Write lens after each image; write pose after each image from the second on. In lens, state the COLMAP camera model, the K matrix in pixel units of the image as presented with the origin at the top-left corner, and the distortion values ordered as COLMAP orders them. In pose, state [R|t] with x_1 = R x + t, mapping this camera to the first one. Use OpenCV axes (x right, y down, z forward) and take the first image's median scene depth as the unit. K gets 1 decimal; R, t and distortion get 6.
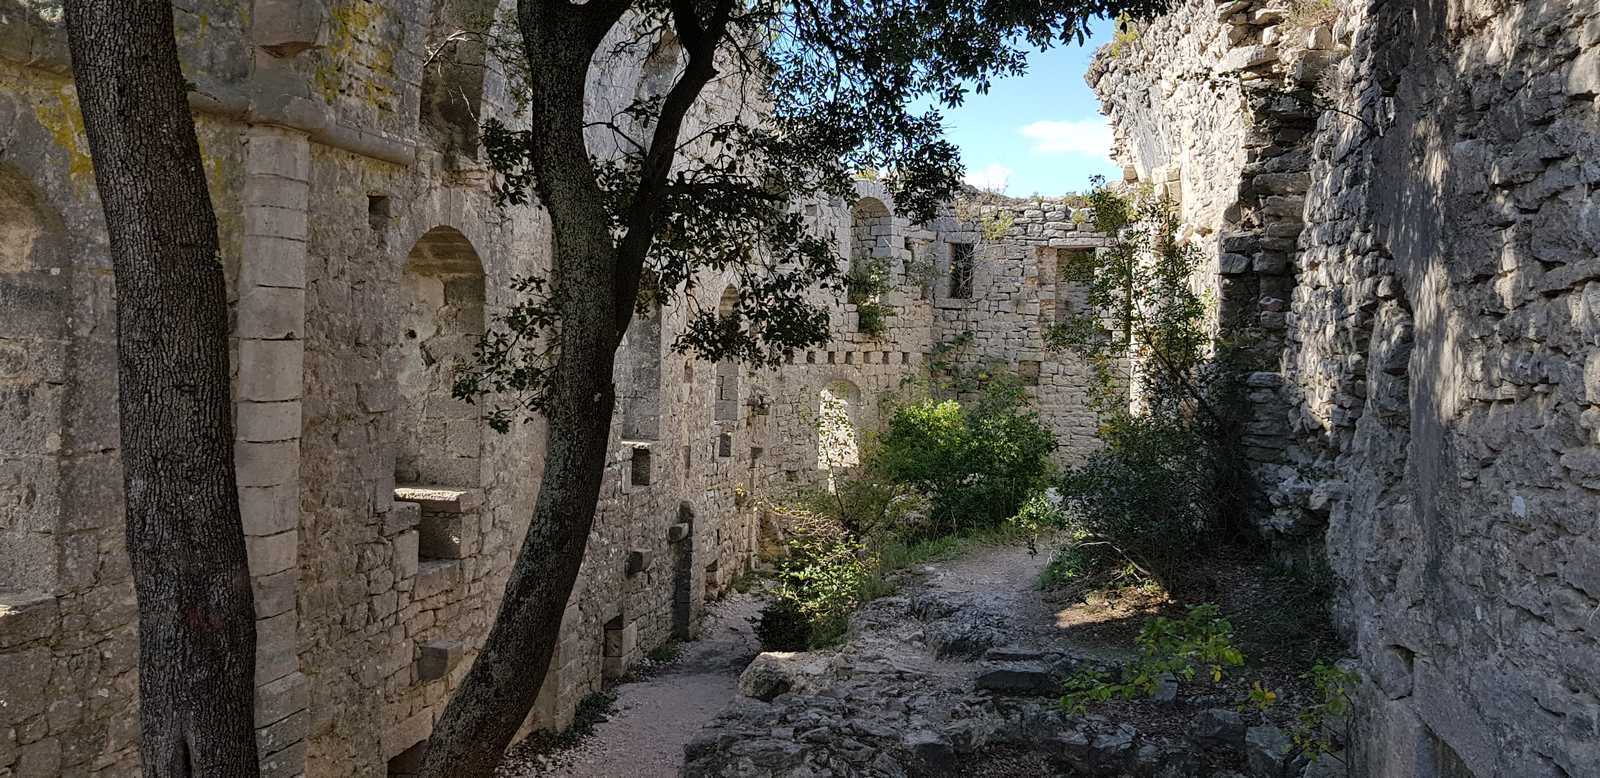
lens RADIAL K [[1243.1, 0, 797.9], [0, 1243.1, 342.4], [0, 0, 1]] dist [0.074837, -0.166874]
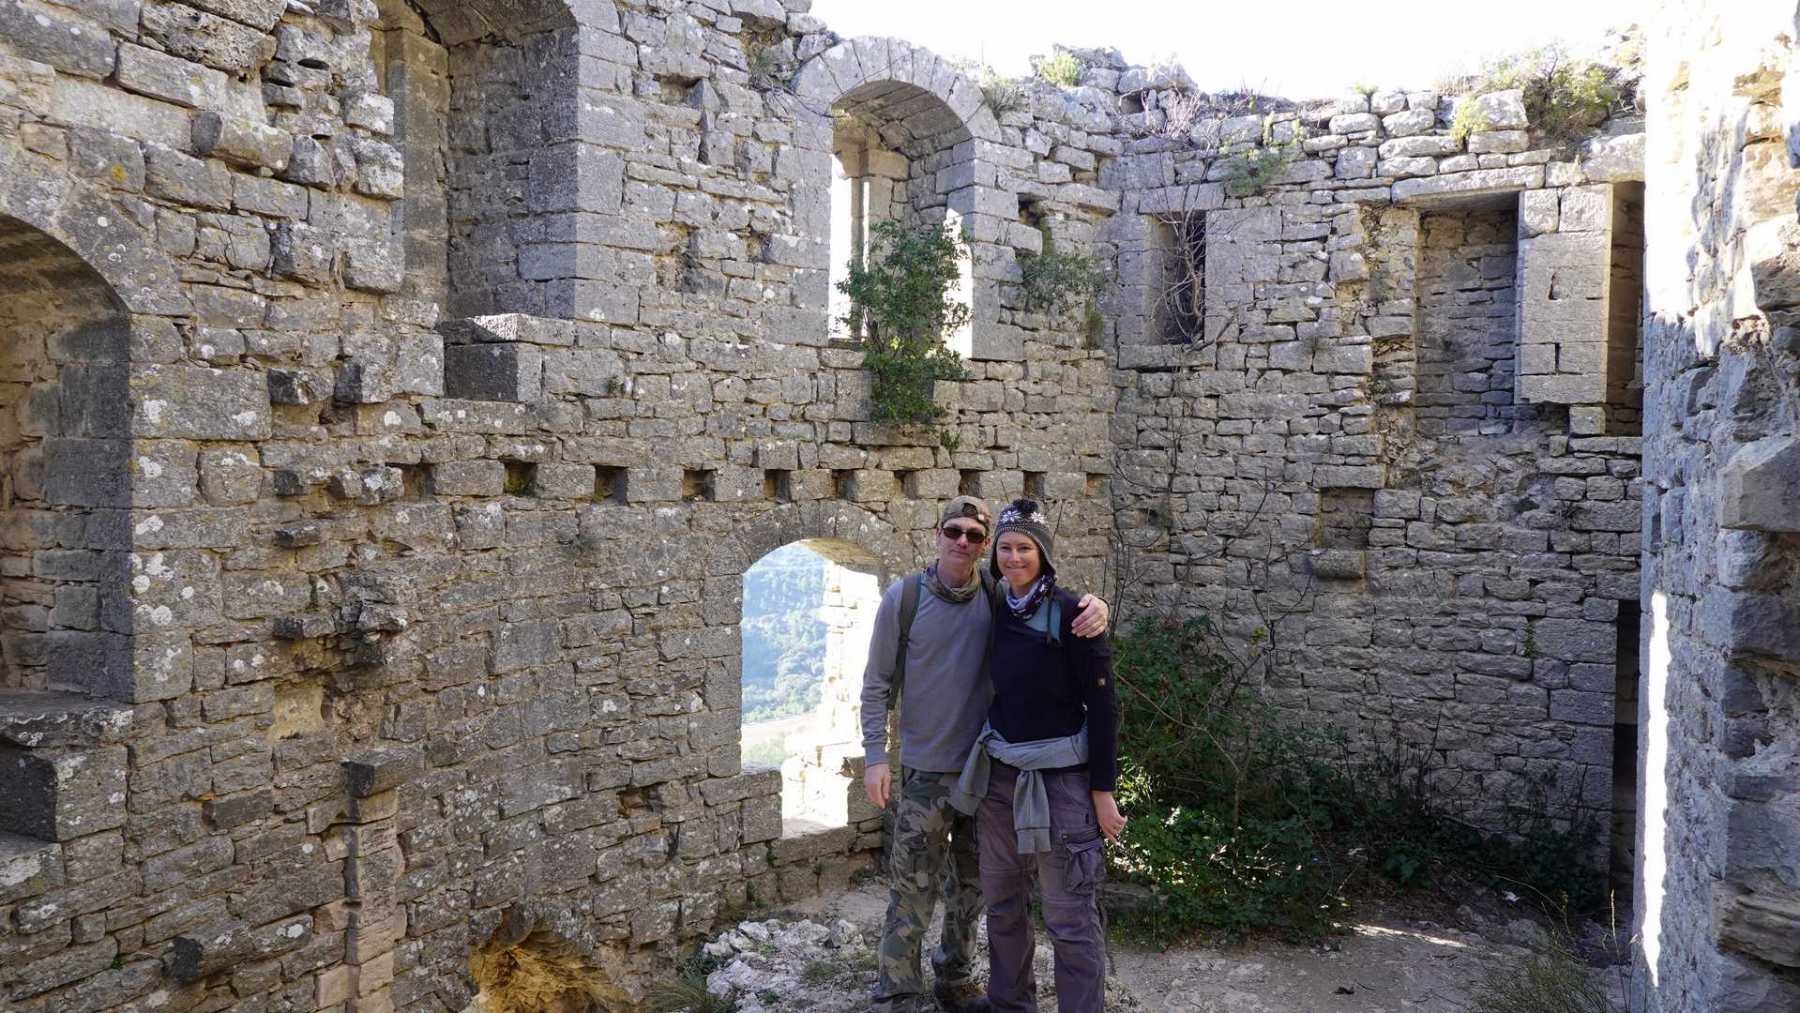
lens RADIAL K [[1198.9, 0, 900.0], [0, 1198.9, 506.5], [0, 0, 1]] dist [-0.029546, 0.008434]
pose [[0.965757, -0.009980, -0.259257, 0.146447], [0.015381, 0.999705, 0.018812, 0.011410], [0.258993, -0.022156, 0.965625, 0.588146]]
